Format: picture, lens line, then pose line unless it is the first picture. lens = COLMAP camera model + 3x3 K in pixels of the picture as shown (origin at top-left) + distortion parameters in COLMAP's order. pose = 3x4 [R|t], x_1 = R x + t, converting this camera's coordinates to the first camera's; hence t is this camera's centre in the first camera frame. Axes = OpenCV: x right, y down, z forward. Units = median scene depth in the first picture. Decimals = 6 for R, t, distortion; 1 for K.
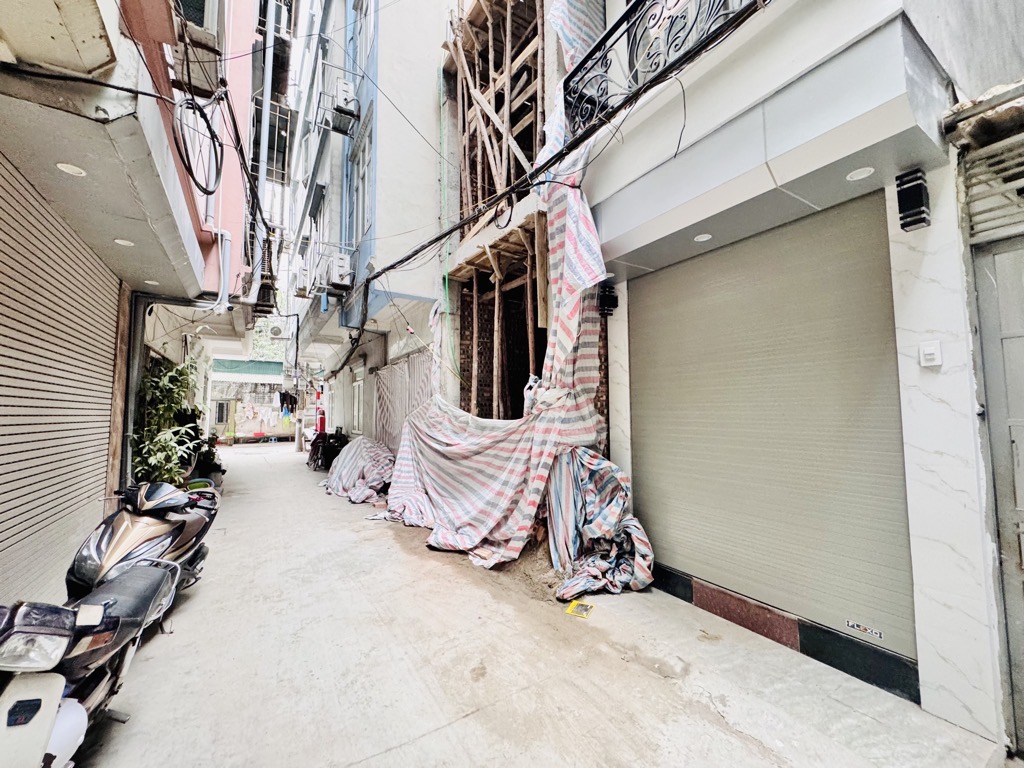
lens RADIAL K [[408.3, 0, 510.7], [0, 408.3, 385.8], [0, 0, 1]] dist [-0.001595, -0.000133]
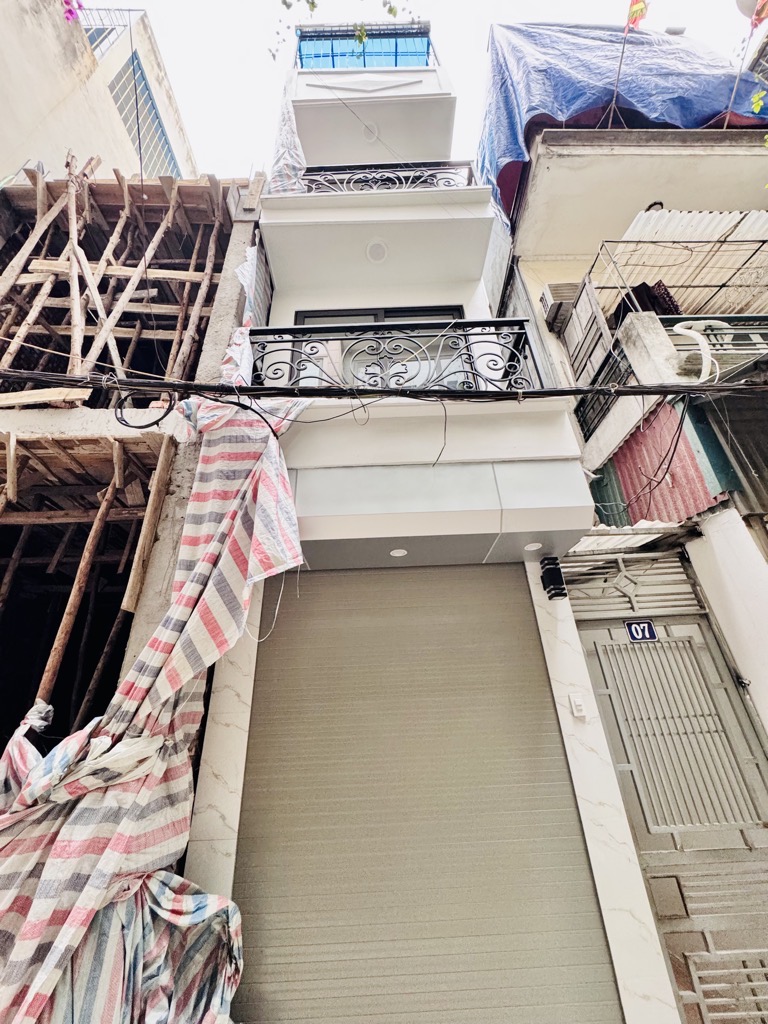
lens RADIAL K [[408.3, 0, 385.4], [0, 408.3, 510.5], [0, 0, 1]] dist [-0.001595, -0.000133]
pose [[0.521130, 0.394318, 0.756926, -0.226631], [-0.016367, 0.891327, -0.453065, -0.019656], [-0.853320, 0.223717, 0.470951, 0.441003]]
